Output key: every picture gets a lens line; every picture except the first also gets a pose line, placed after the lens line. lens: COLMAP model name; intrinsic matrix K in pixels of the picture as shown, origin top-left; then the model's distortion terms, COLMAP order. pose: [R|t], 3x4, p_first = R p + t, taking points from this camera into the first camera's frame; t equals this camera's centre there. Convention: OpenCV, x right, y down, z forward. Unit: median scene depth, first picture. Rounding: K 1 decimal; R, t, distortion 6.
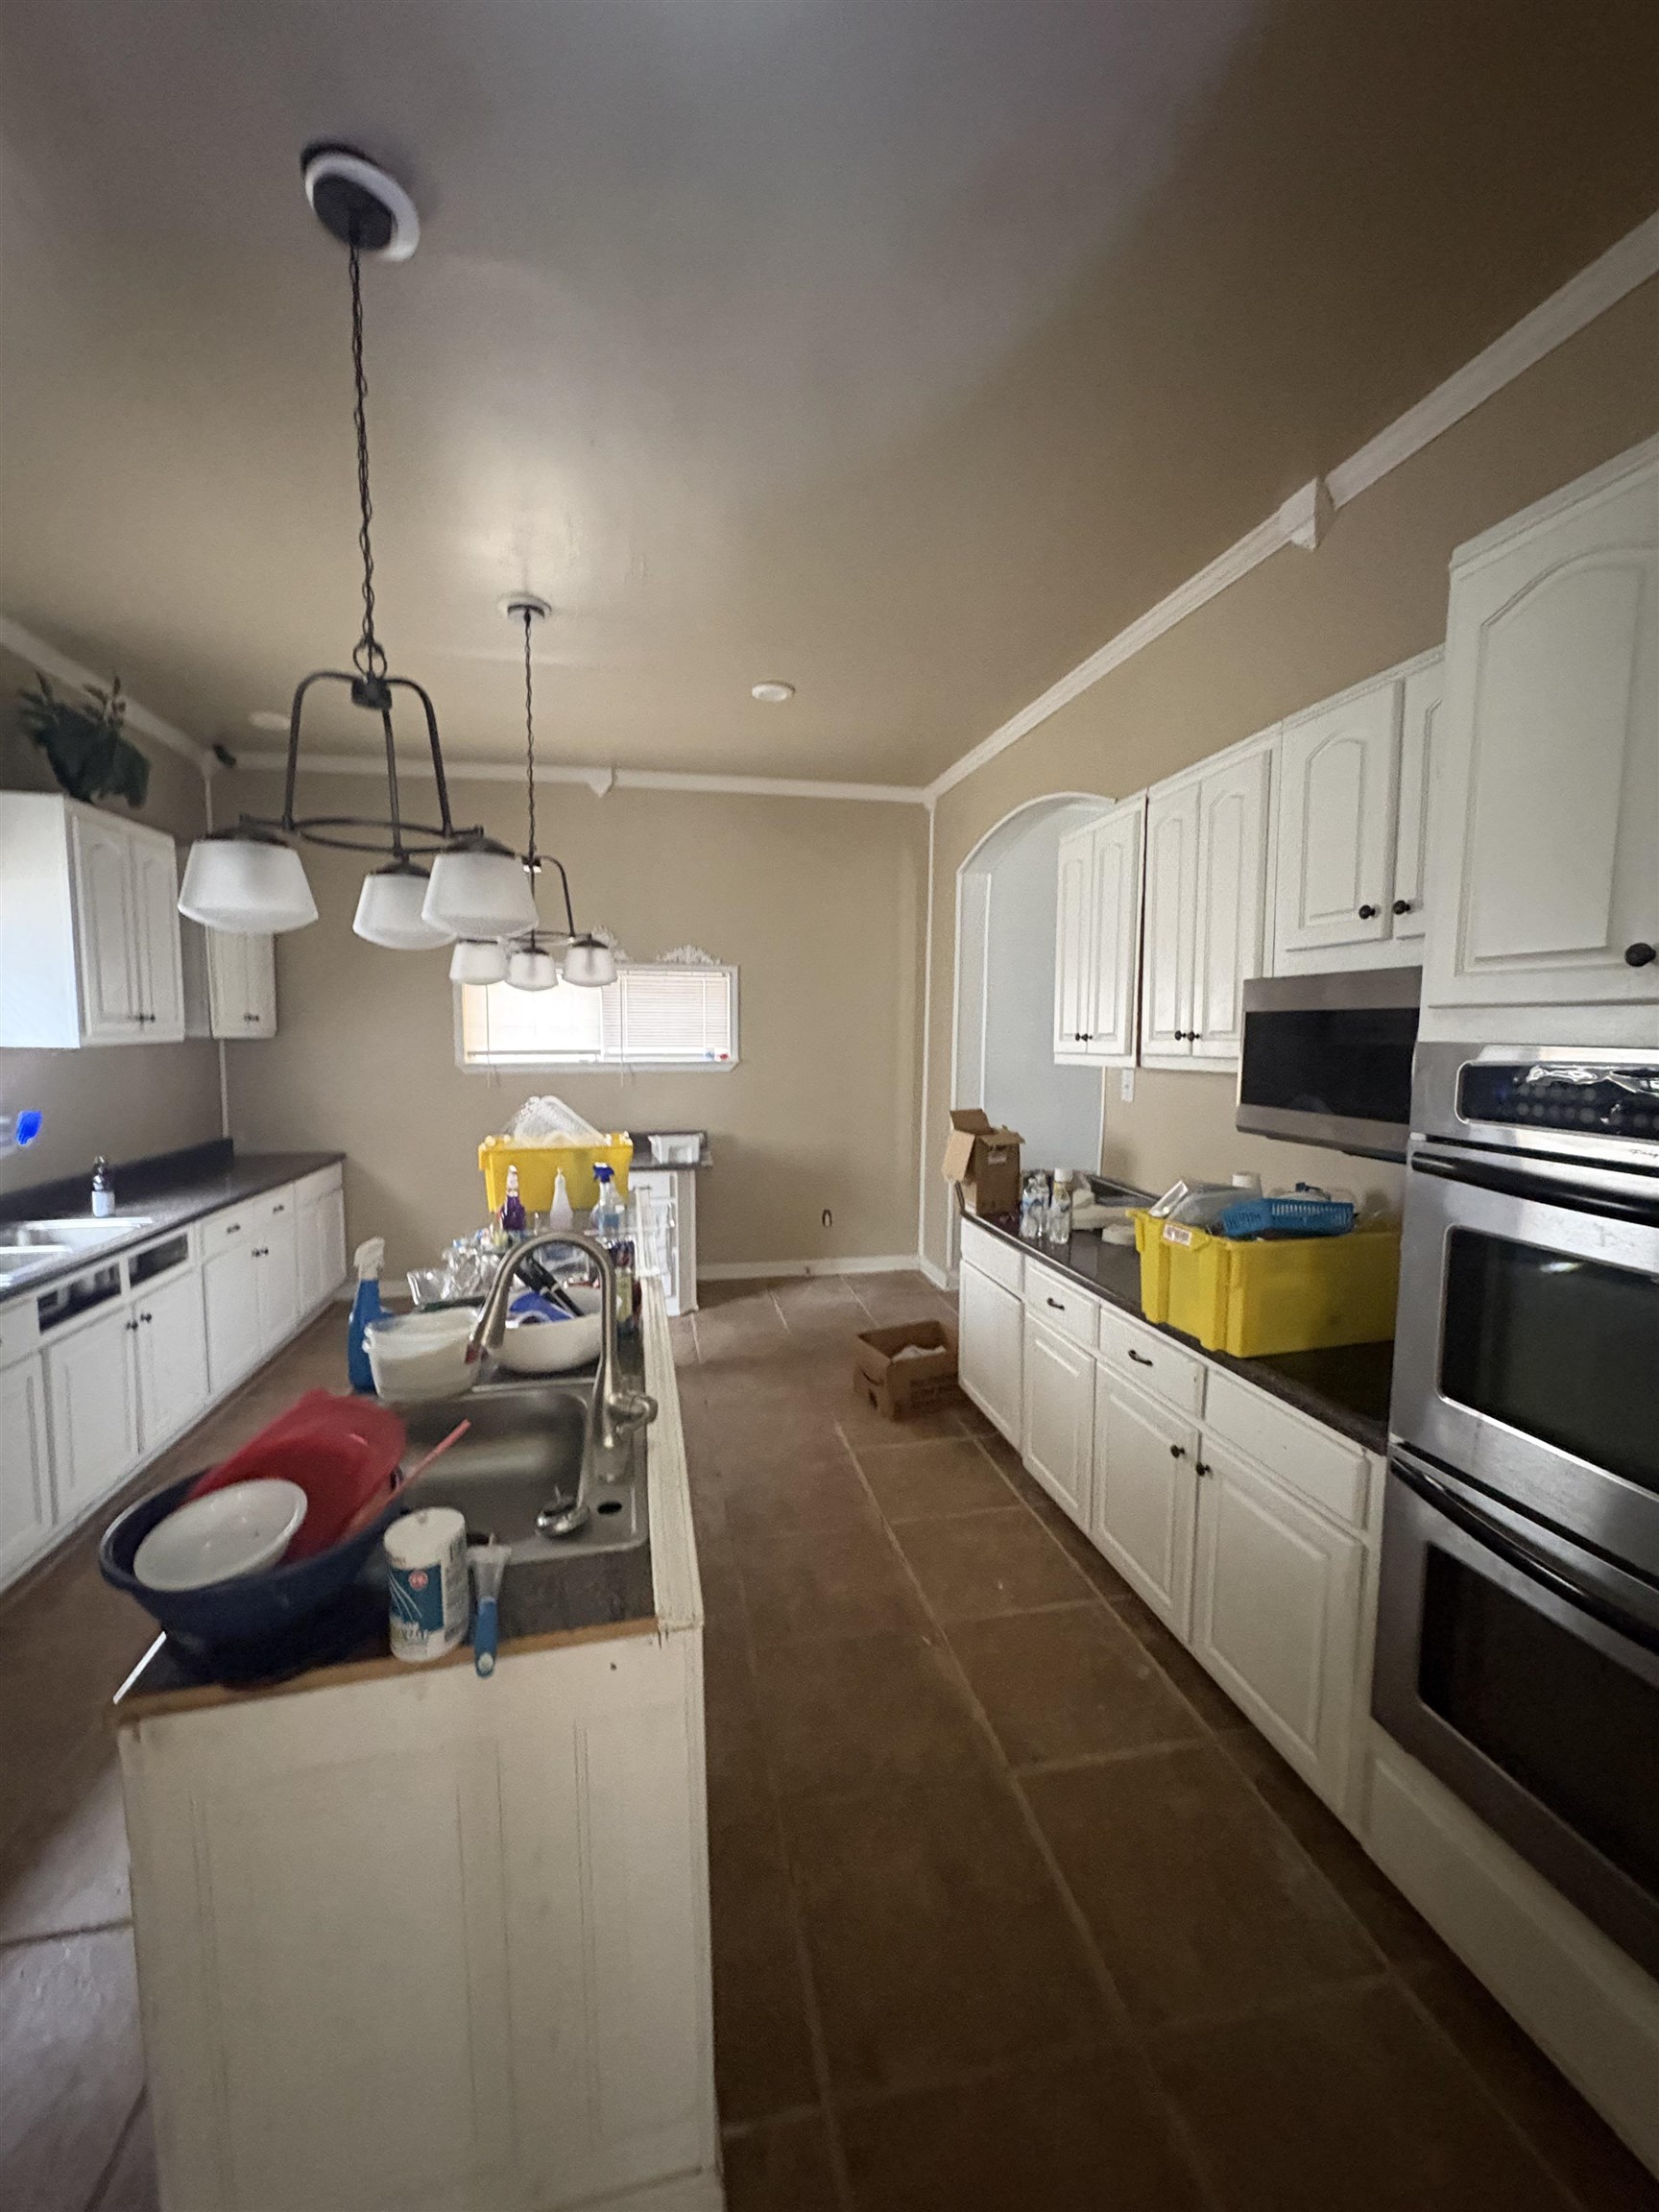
lens RADIAL K [[884.1, 0, 830.7], [0, 884.1, 1109.8], [0, 0, 1]] dist [-0.000542, 0.000385]
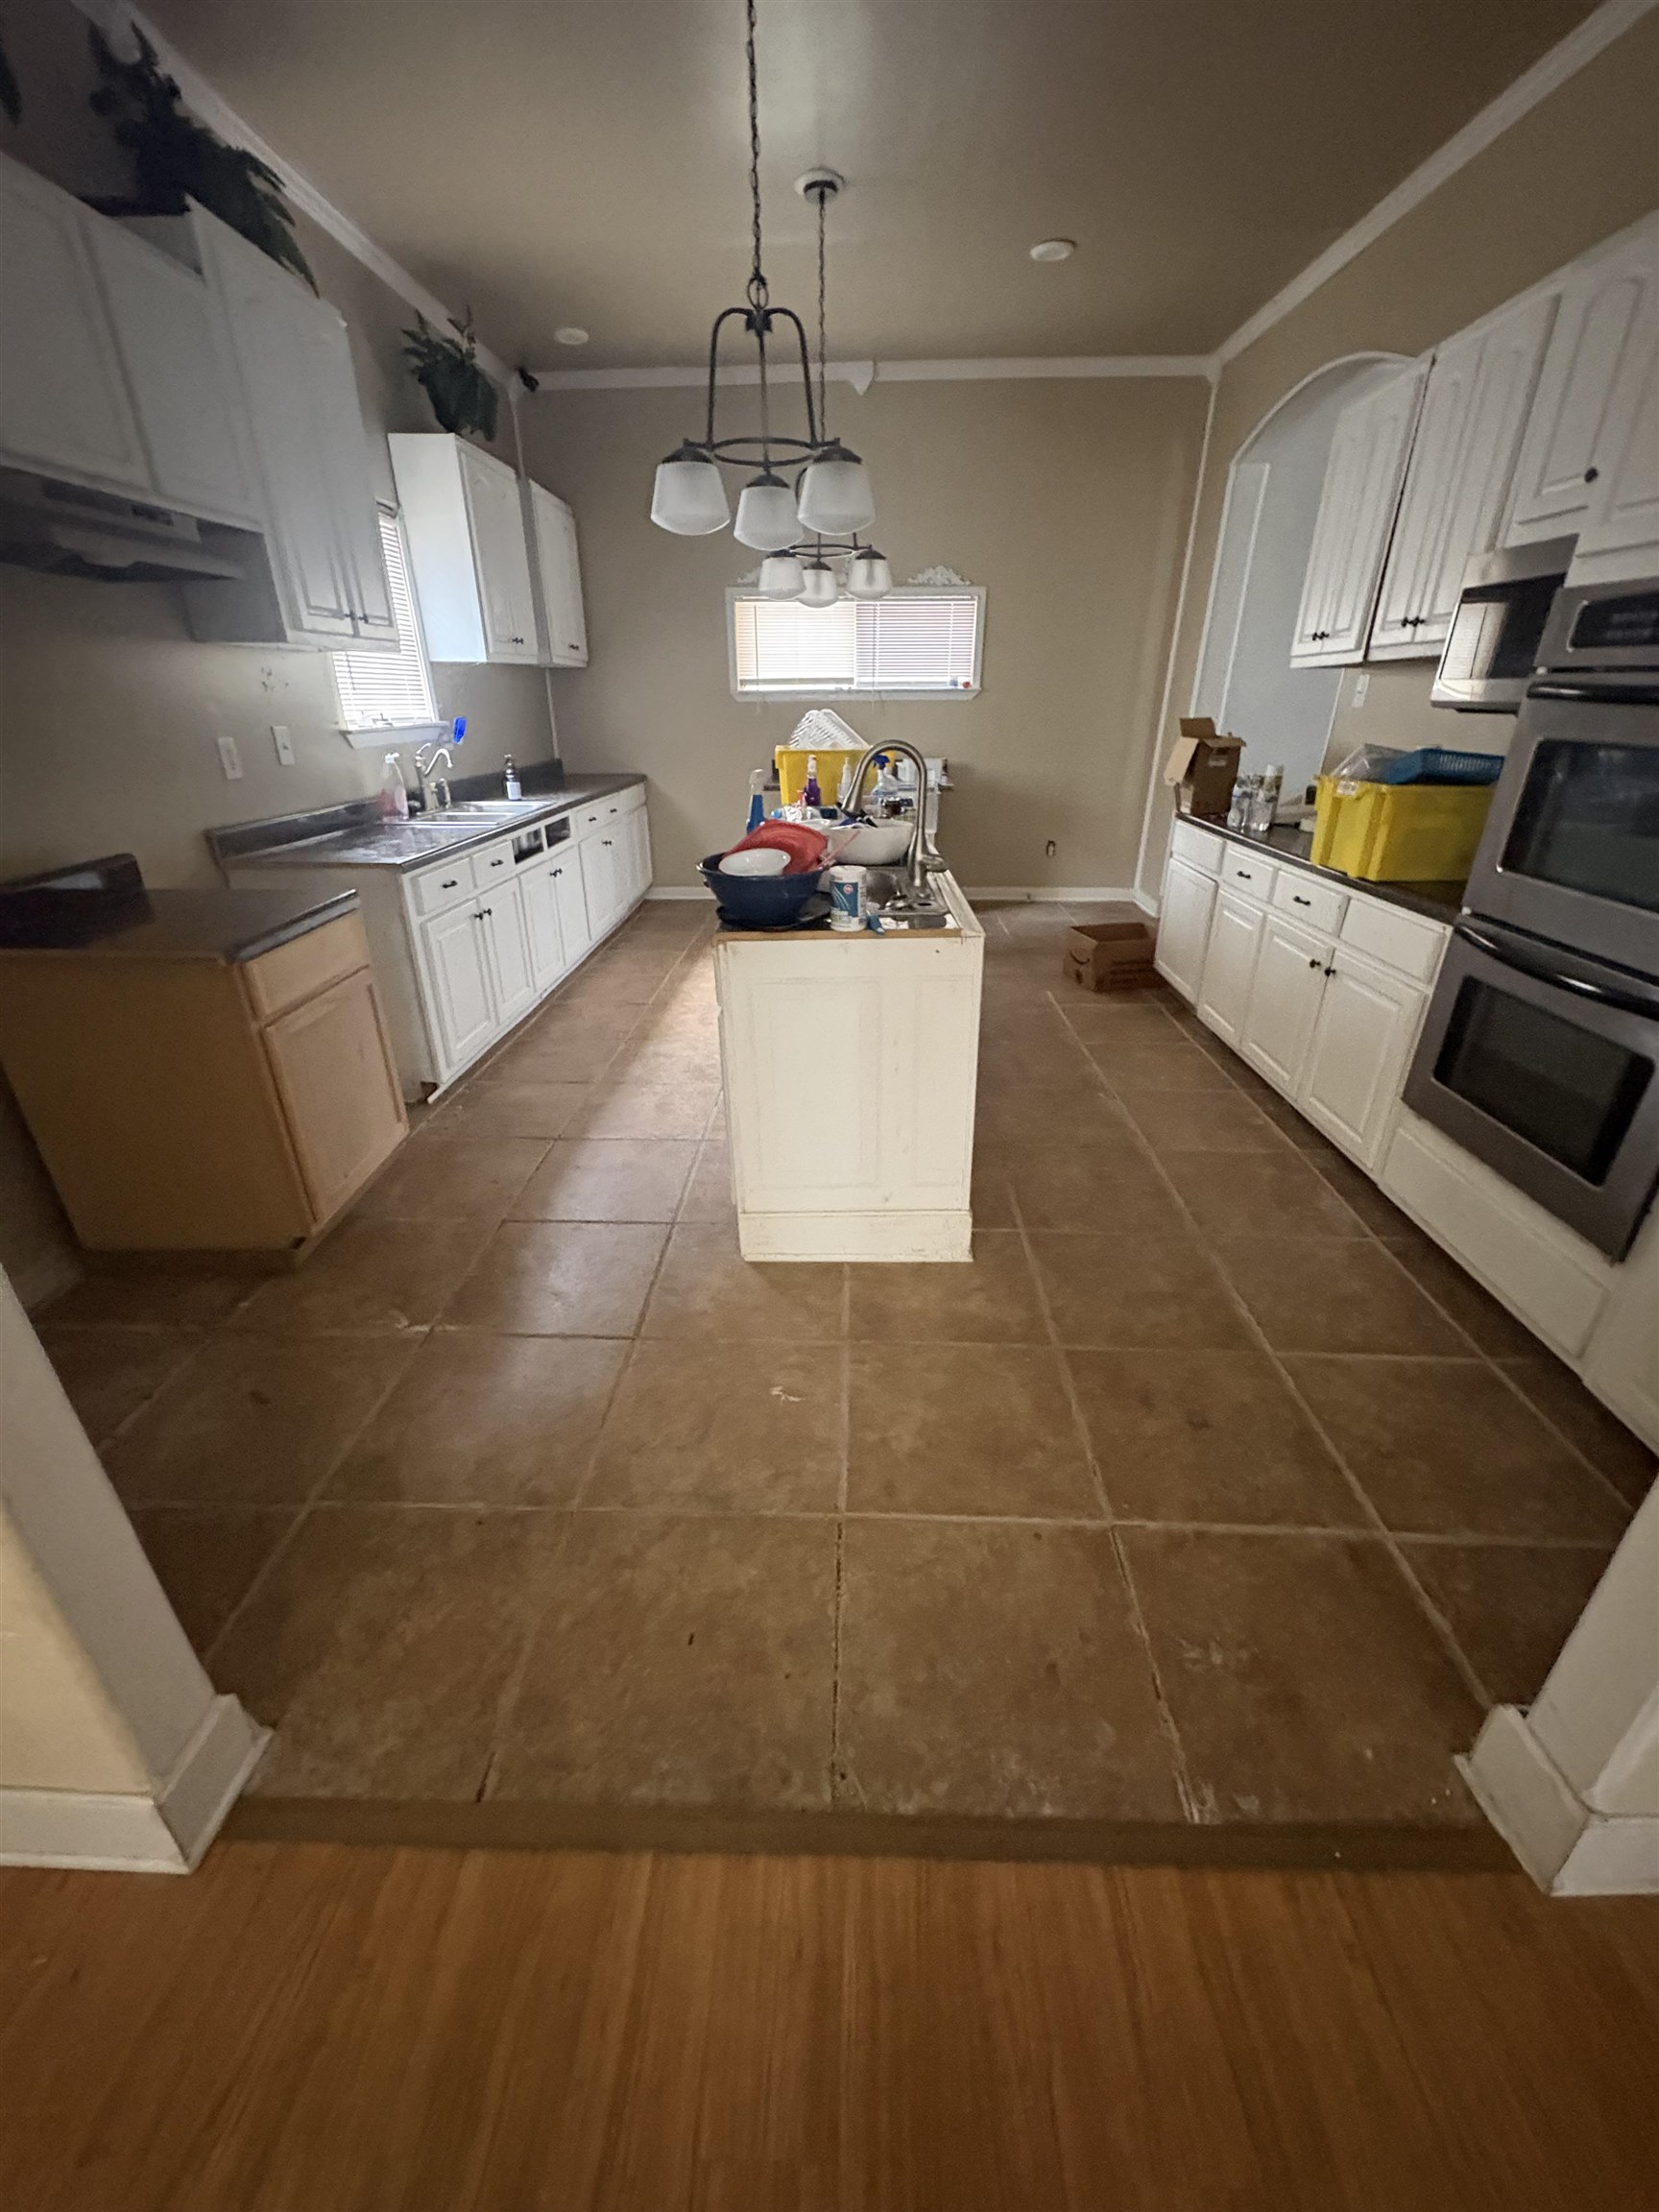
lens RADIAL K [[884.1, 0, 829.9], [0, 884.1, 1110.5], [0, 0, 1]] dist [-0.000542, 0.000385]
pose [[0.972065, 0.093420, -0.215320, -0.008488], [-0.013444, 0.938032, 0.346287, 0.102145], [0.234327, -0.333719, 0.913084, -0.336266]]
